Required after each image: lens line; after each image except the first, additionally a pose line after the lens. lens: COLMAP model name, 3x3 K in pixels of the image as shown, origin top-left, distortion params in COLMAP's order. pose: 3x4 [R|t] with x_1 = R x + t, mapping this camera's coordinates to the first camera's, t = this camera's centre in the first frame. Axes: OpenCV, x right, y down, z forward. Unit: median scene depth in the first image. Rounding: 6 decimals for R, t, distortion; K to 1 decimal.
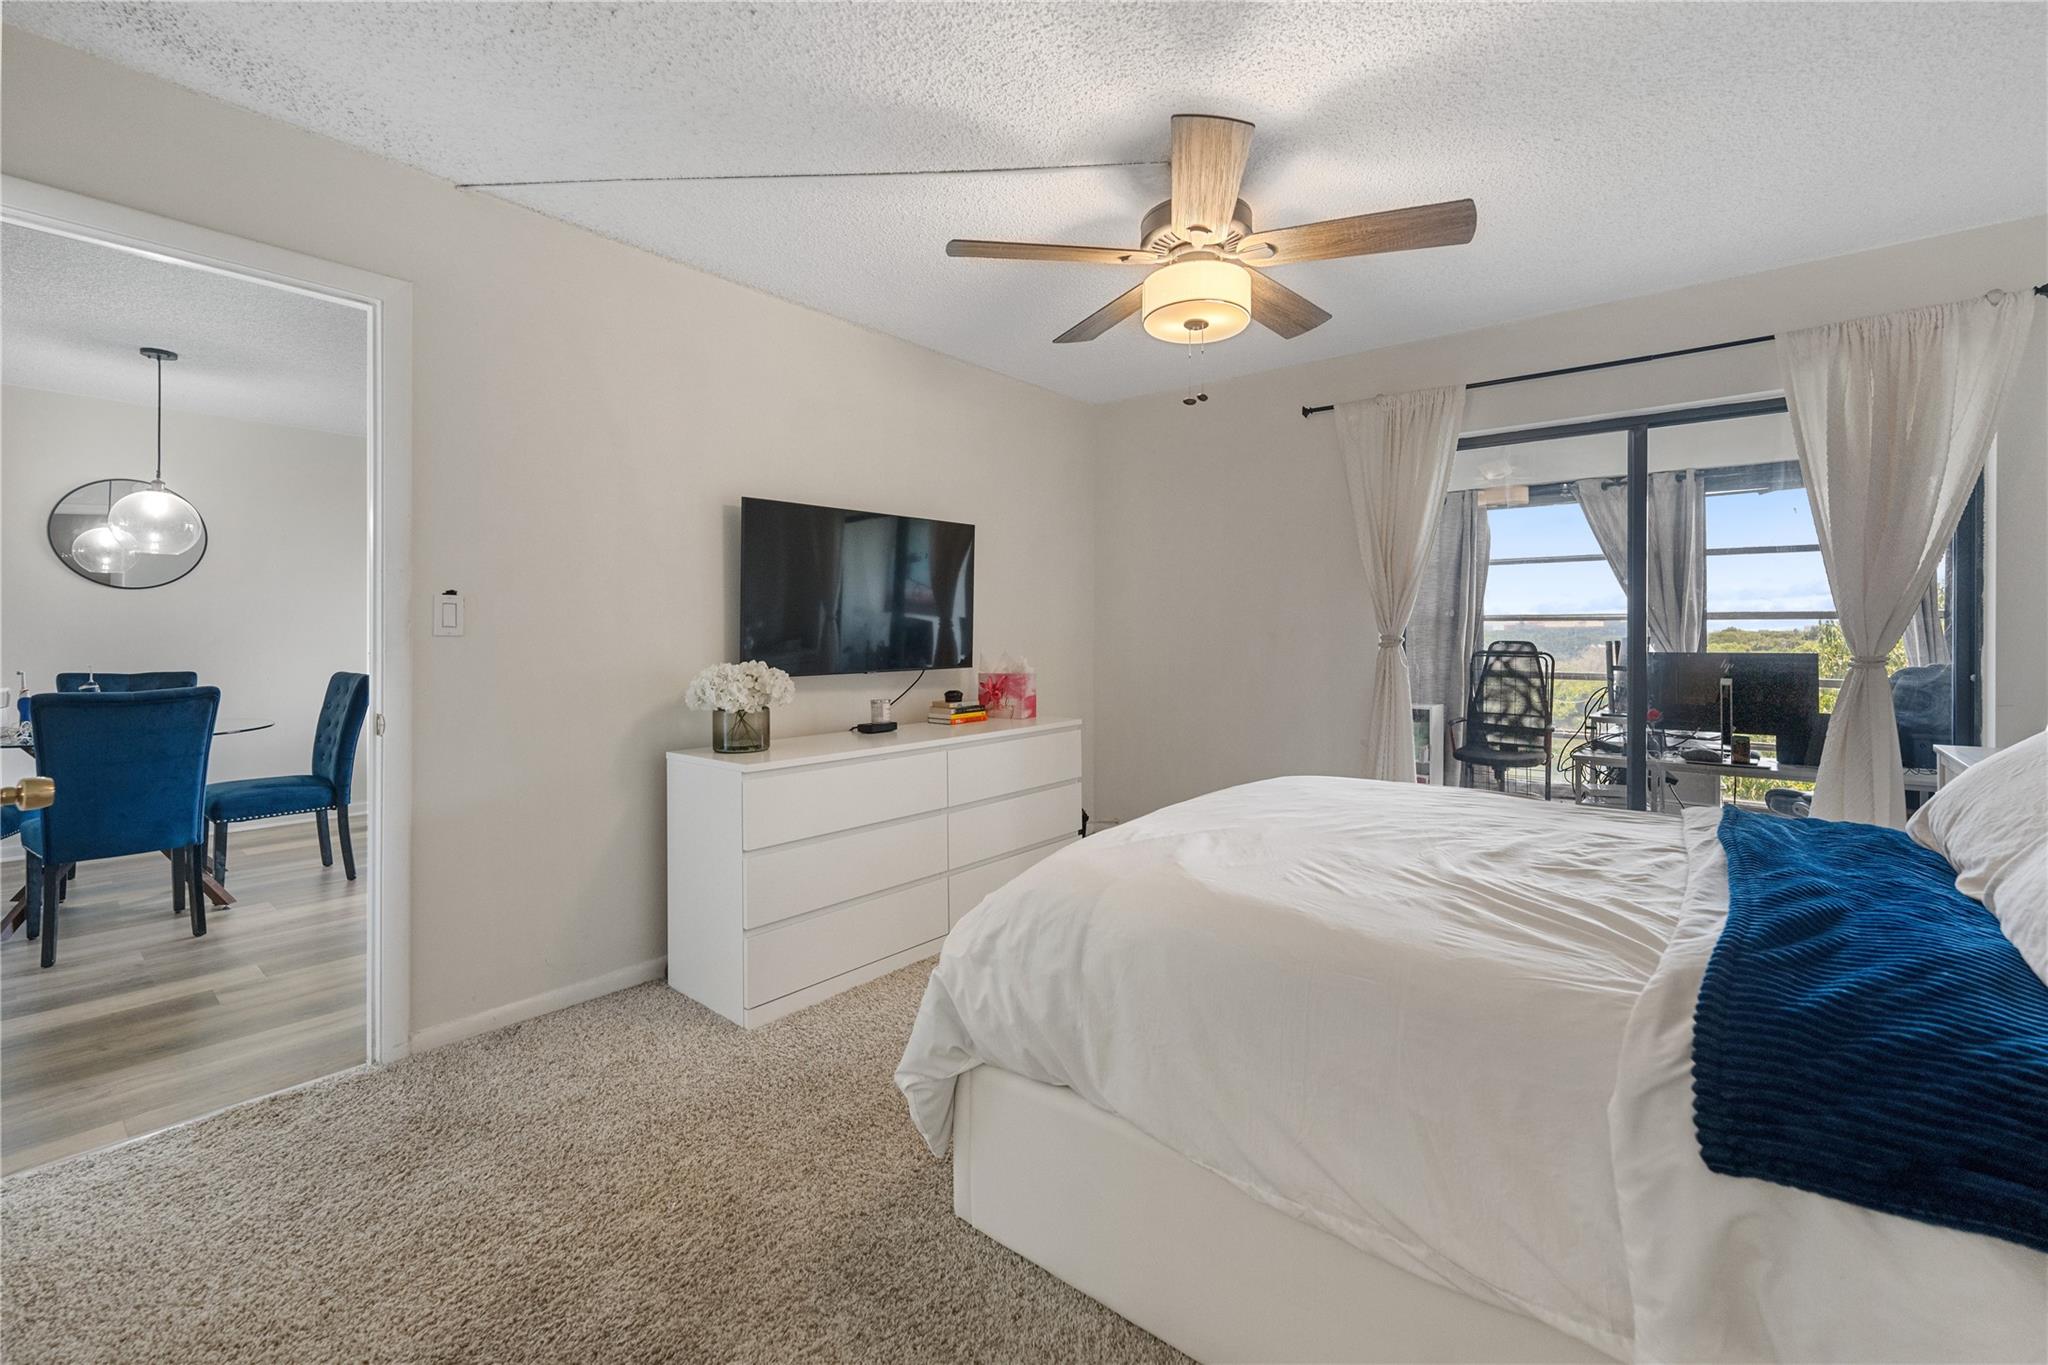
lens RADIAL K [[826.2, 0, 1014.0], [0, 826.2, 672.3], [0, 0, 1]] dist [-0.001336, -0.000124]
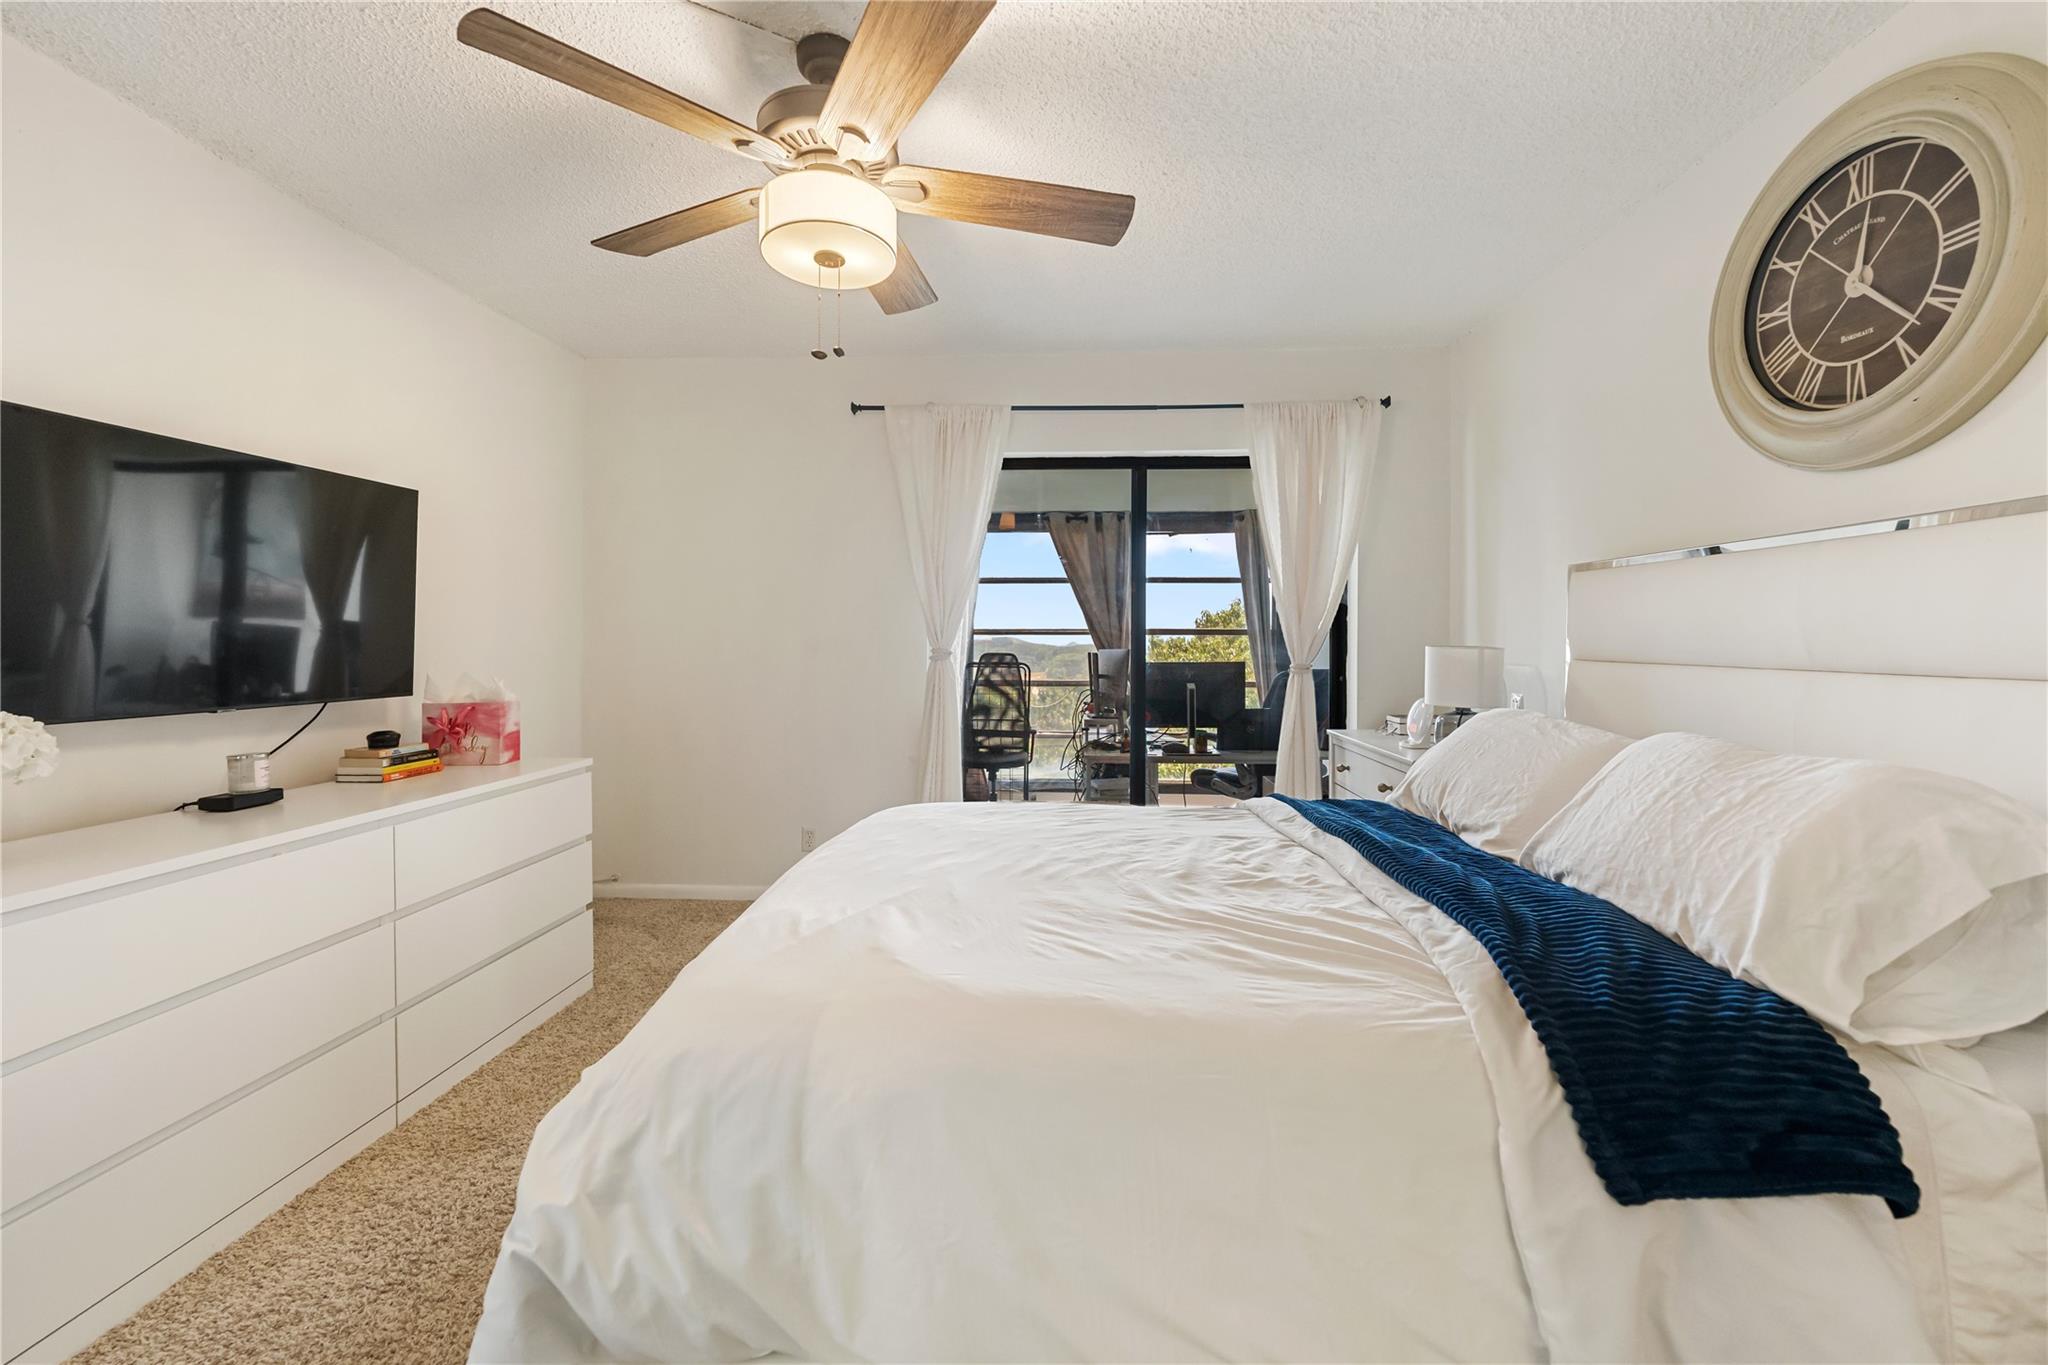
lens RADIAL K [[844.6, 0, 1026.8], [0, 844.6, 666.2], [0, 0, 1]] dist [-0.000539, -0.000184]
pose [[0.802655, -0.014801, 0.596260, -0.070856], [0.028547, 0.999500, -0.013618, -0.007601], [-0.595760, 0.027952, 0.802676, 0.147296]]
